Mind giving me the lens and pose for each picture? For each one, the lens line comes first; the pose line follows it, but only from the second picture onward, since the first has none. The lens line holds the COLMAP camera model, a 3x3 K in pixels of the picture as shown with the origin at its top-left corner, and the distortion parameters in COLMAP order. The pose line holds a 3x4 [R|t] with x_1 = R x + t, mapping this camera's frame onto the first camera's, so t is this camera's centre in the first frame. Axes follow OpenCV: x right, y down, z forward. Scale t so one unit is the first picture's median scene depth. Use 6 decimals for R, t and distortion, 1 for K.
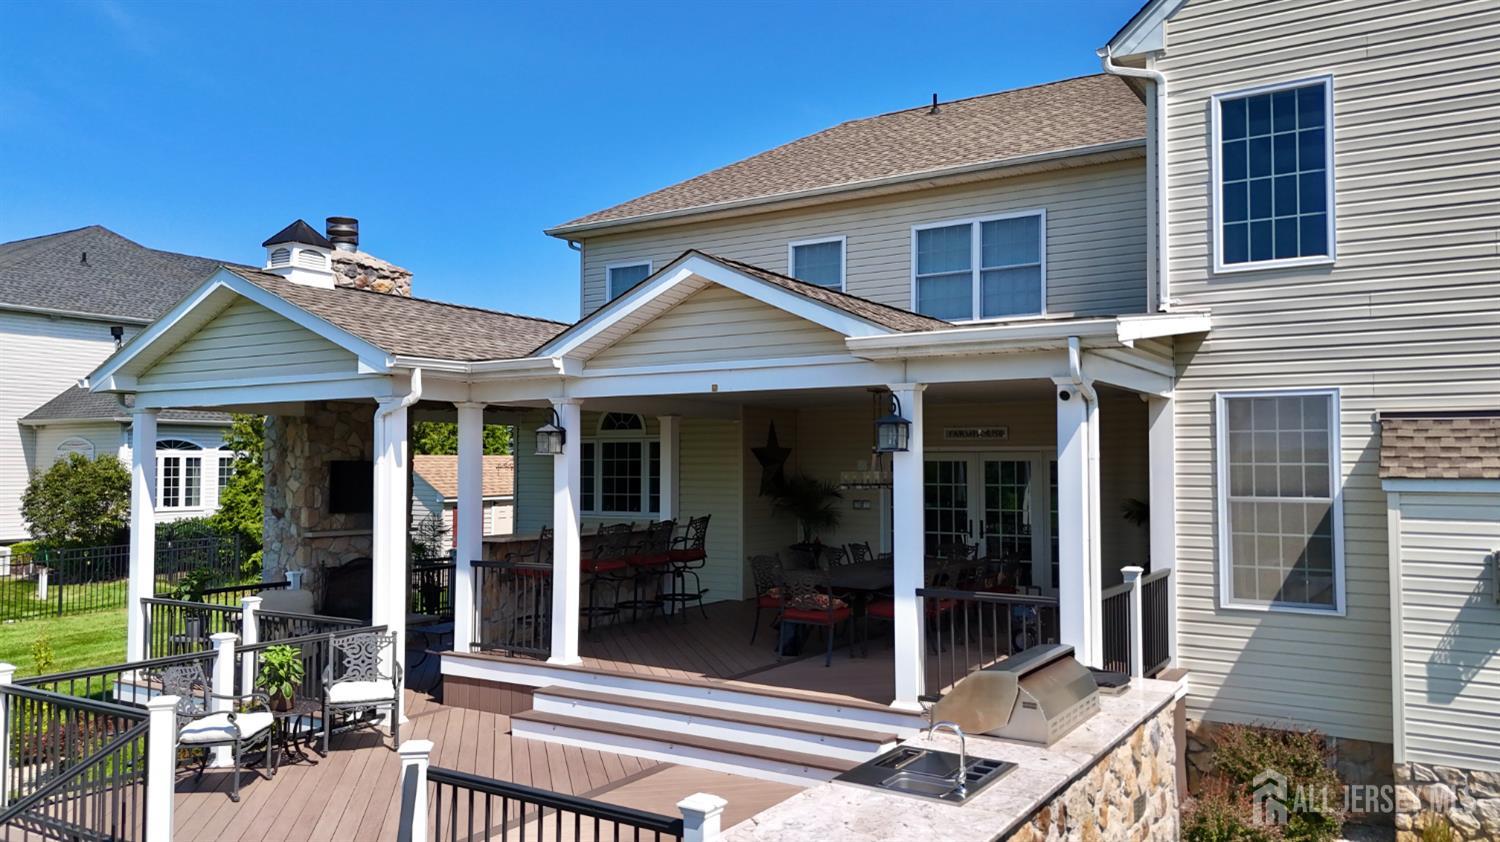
lens RADIAL K [[1106.9, 0, 756.4], [0, 1106.9, 419.6], [0, 0, 1]] dist [0.064075, -0.057368]
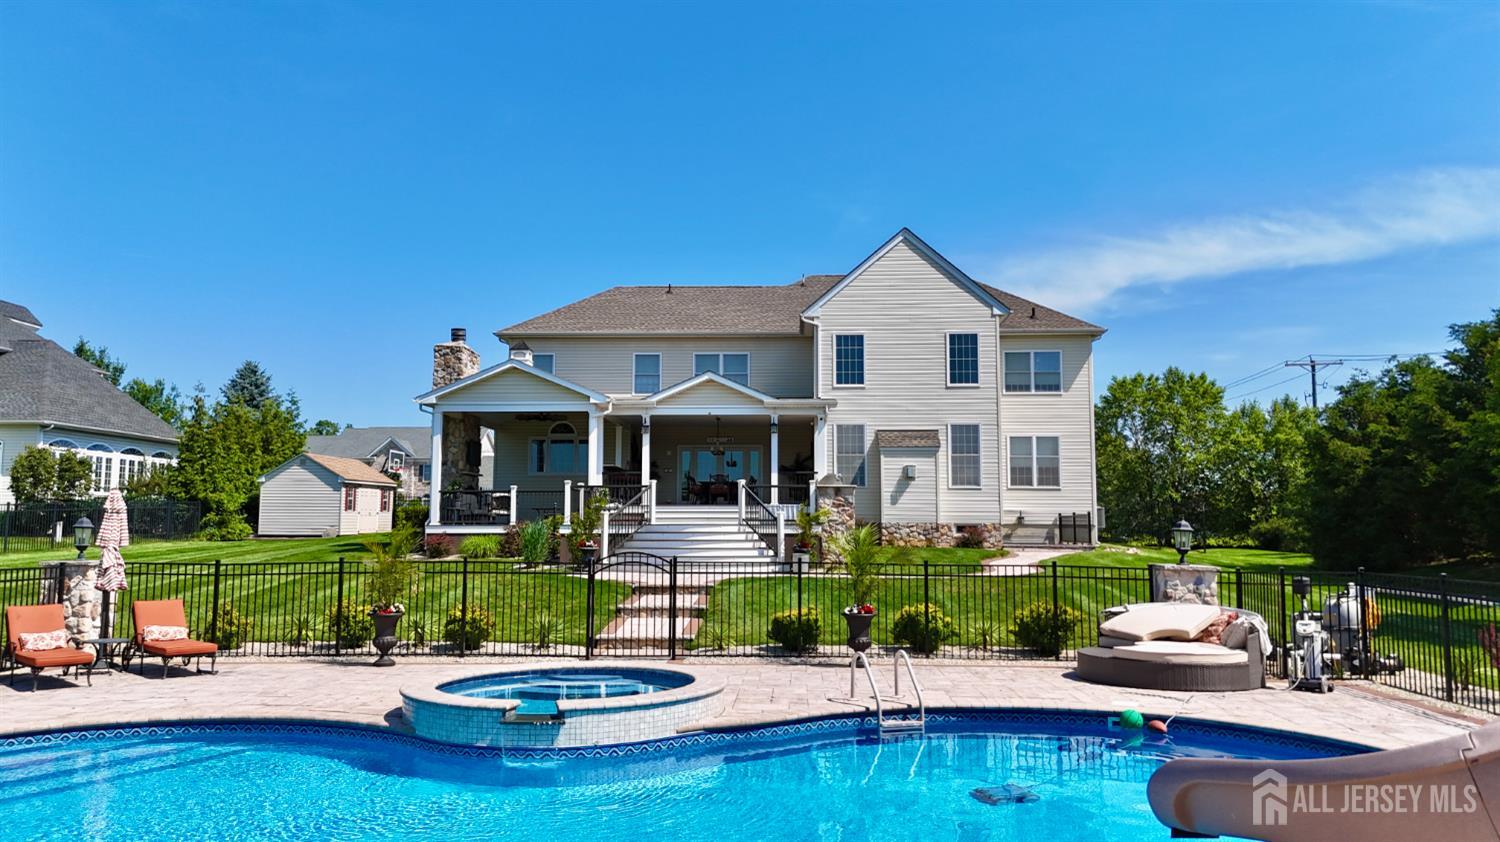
lens RADIAL K [[1106.9, 0, 755.3], [0, 1106.9, 414.9], [0, 0, 1]] dist [0.064075, -0.057368]
pose [[0.864697, 0.051517, 0.499645, -1.319604], [-0.022216, 0.997676, -0.064419, 0.155179], [-0.501802, 0.044603, 0.863832, -1.582452]]
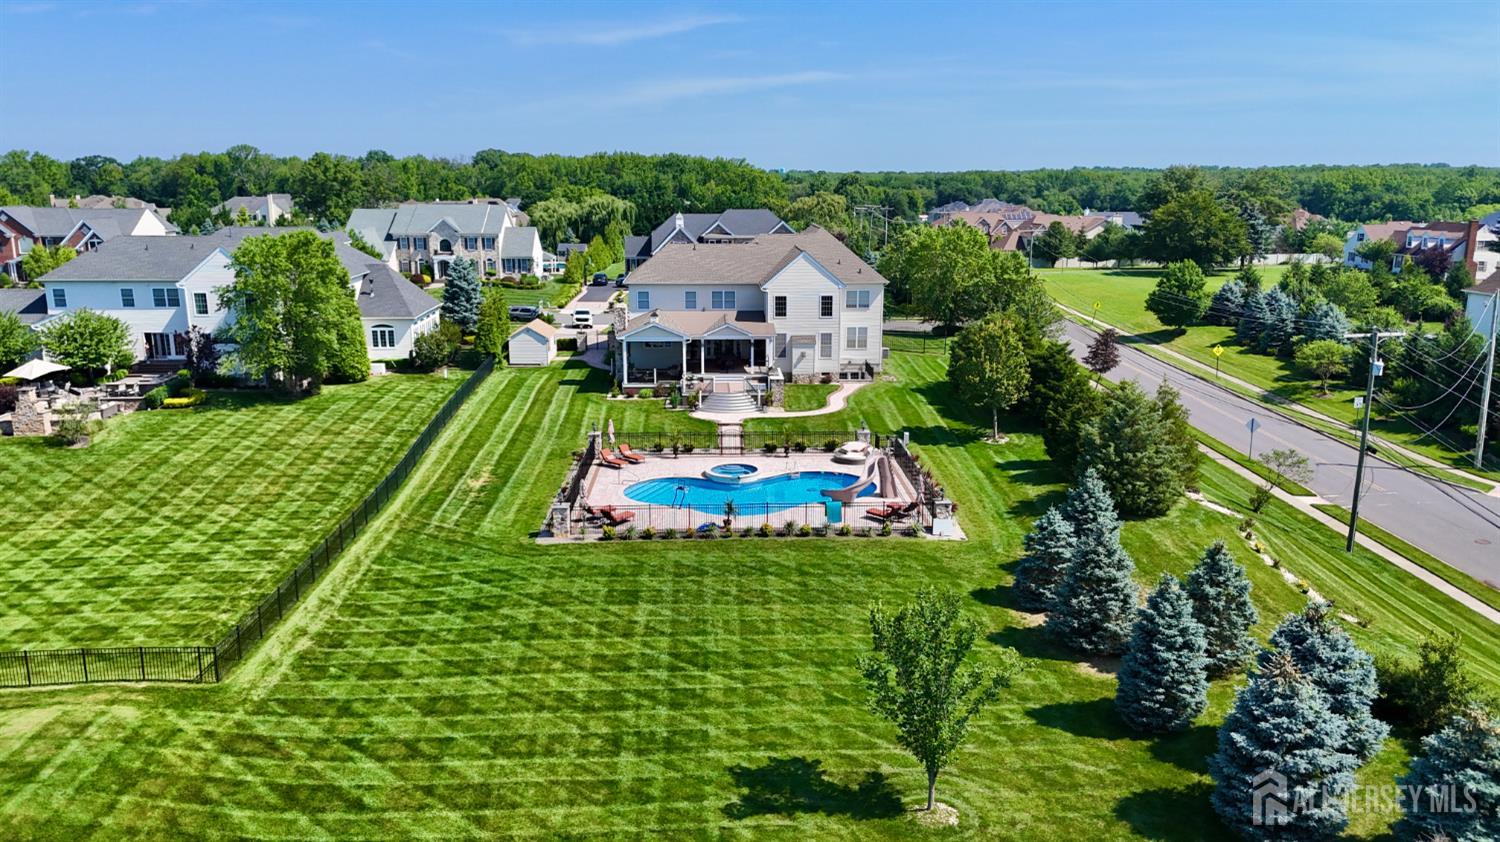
lens RADIAL K [[1106.9, 0, 754.3], [0, 1106.9, 415.7], [0, 0, 1]] dist [0.064075, -0.057368]
pose [[0.822311, -0.122146, 0.555774, -3.950009], [-0.023479, 0.968576, 0.247608, -1.326927], [-0.568553, -0.216660, 0.793603, -5.050505]]
